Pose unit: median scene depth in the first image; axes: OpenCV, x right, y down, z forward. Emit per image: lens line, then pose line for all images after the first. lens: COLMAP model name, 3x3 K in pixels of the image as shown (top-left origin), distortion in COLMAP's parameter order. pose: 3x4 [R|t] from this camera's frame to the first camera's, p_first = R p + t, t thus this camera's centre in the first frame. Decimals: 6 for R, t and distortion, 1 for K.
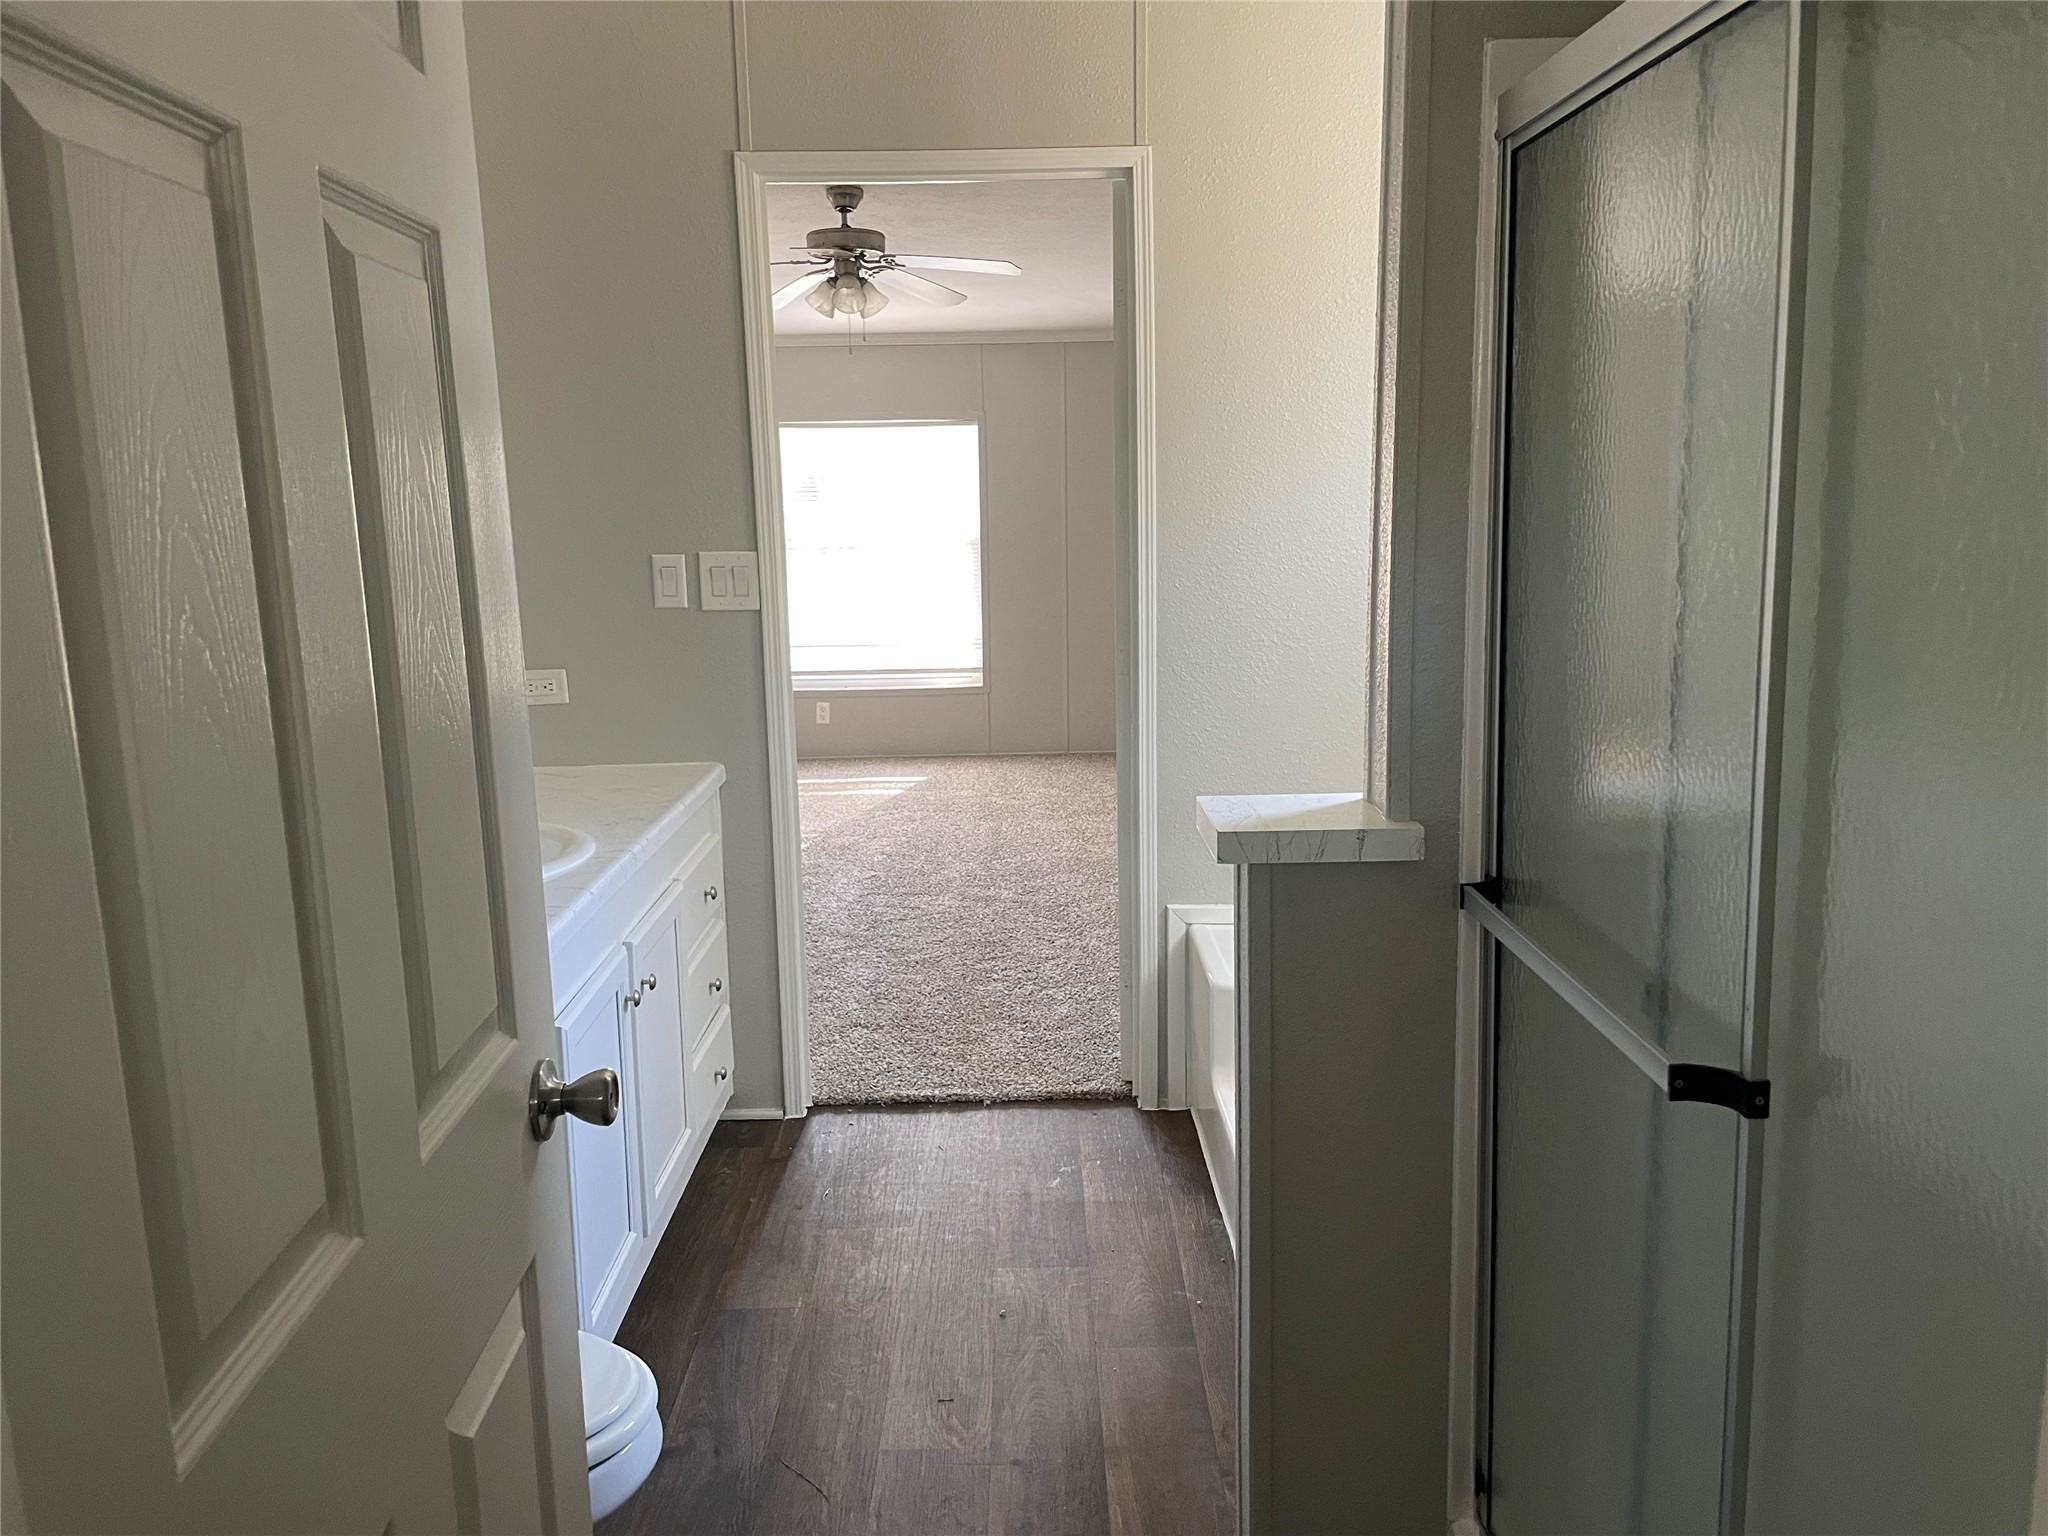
lens RADIAL K [[1553.9, 0, 1023.1], [0, 1553.9, 767.7], [0, 0, 1]] dist [0.081443, -0.101640]
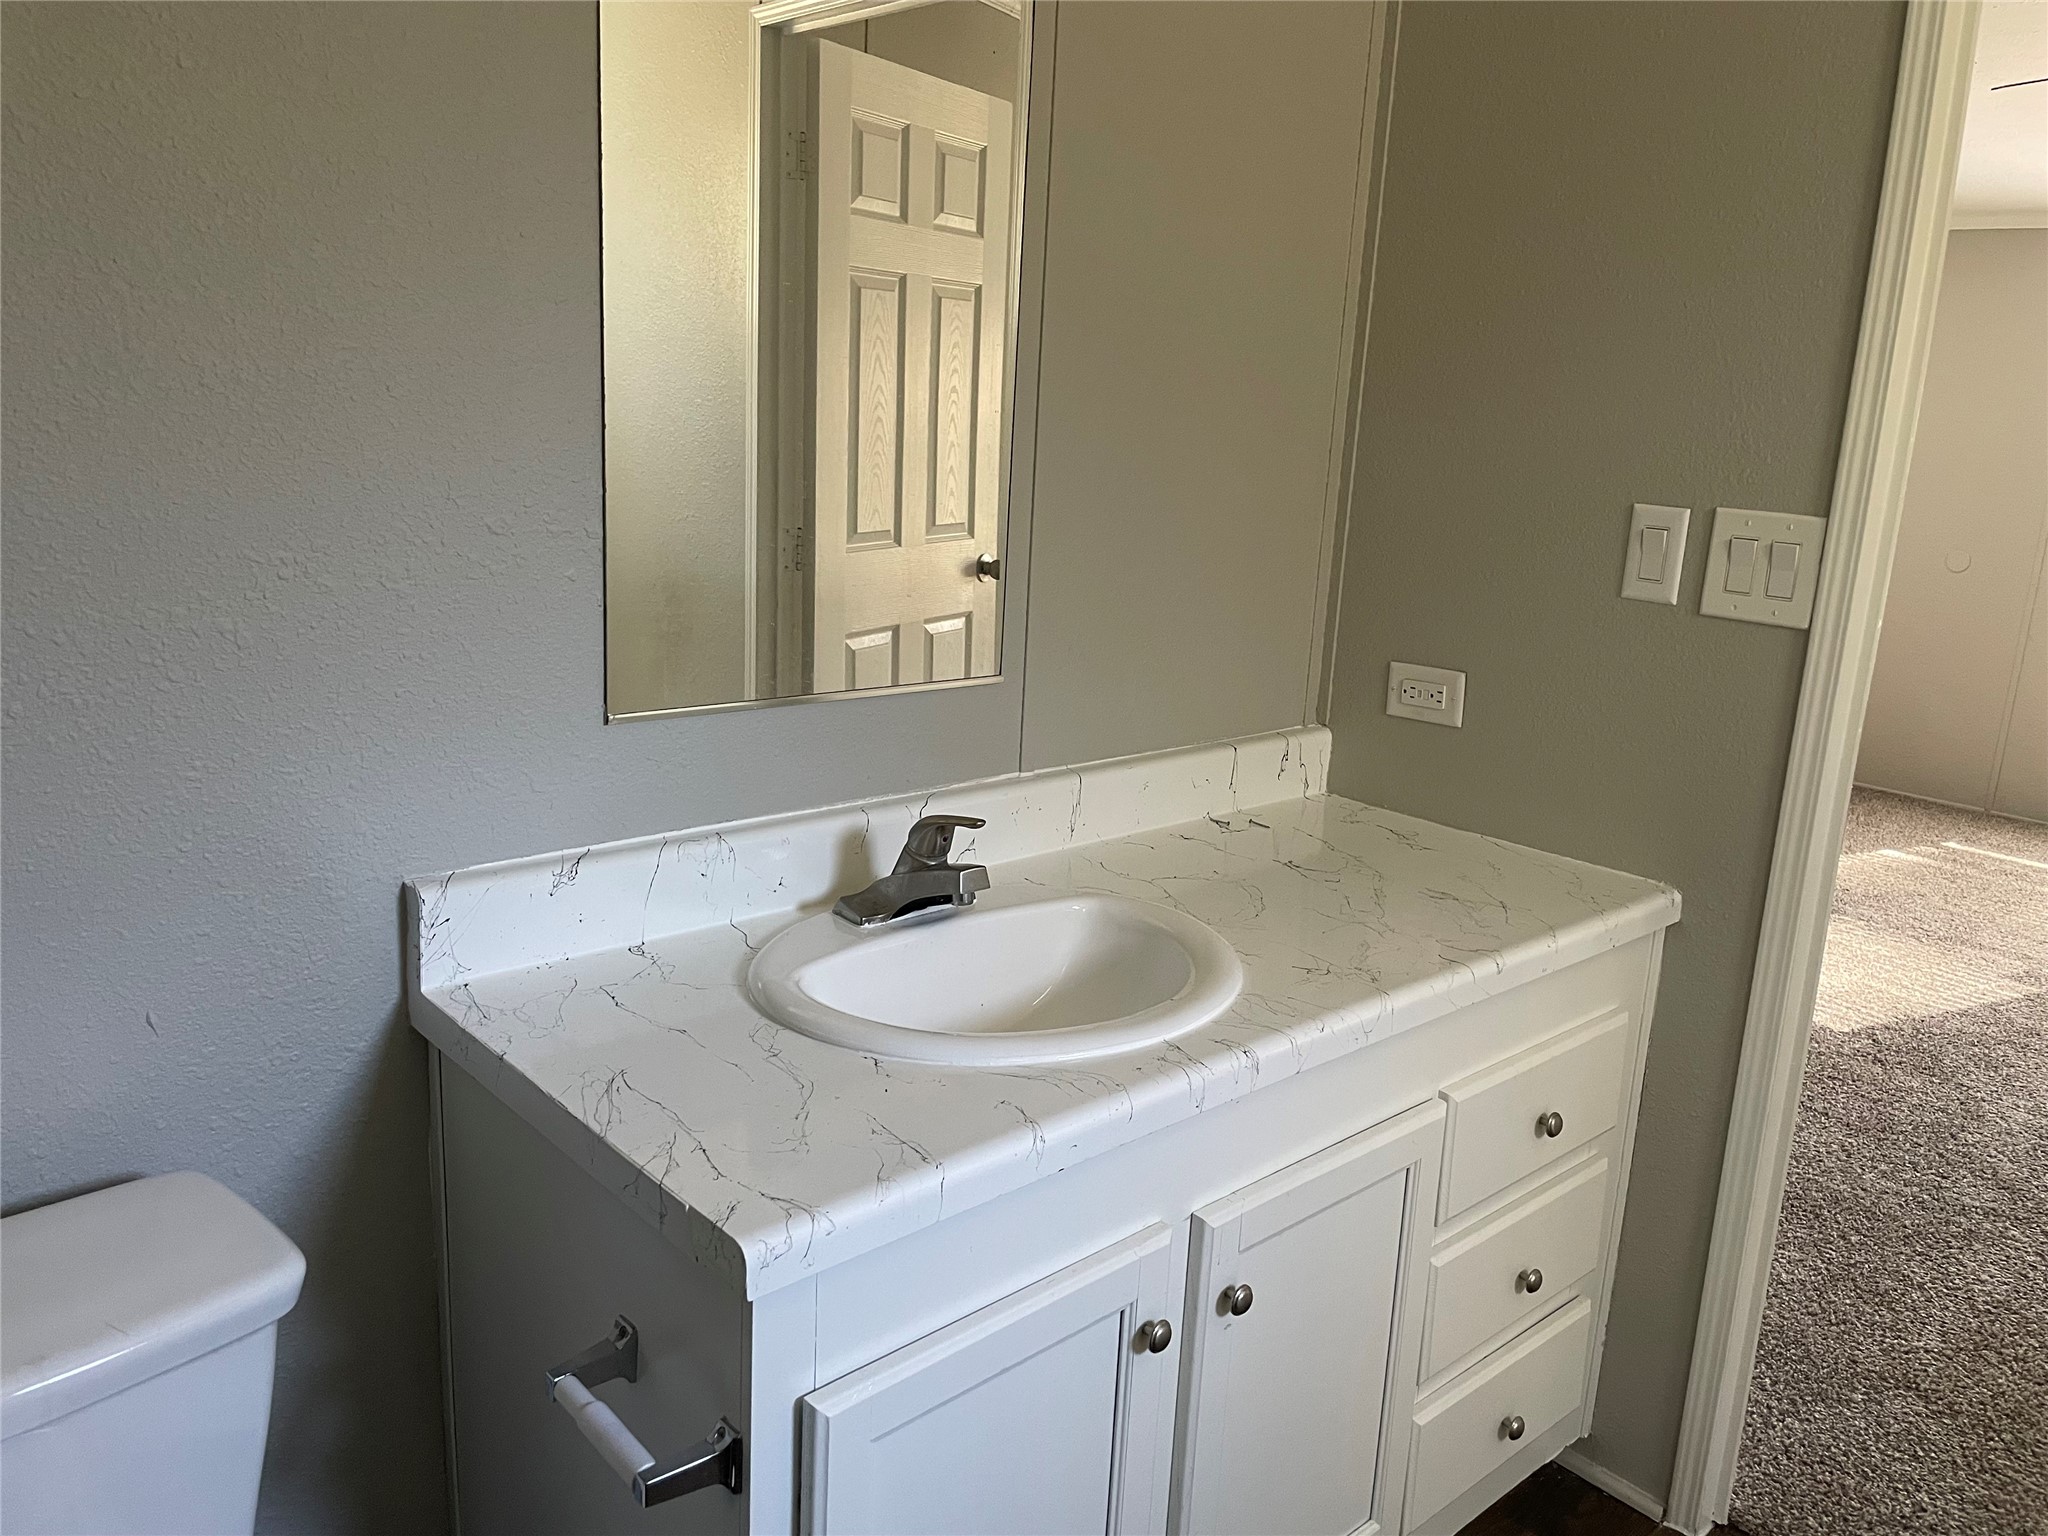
lens RADIAL K [[1553.9, 0, 1027.6], [0, 1553.9, 755.0], [0, 0, 1]] dist [0.081443, -0.101640]
pose [[0.664568, 0.218793, -0.714478, 0.043245], [-0.189120, 0.974290, 0.122445, -0.075265], [0.722899, 0.053749, 0.688860, 0.450624]]
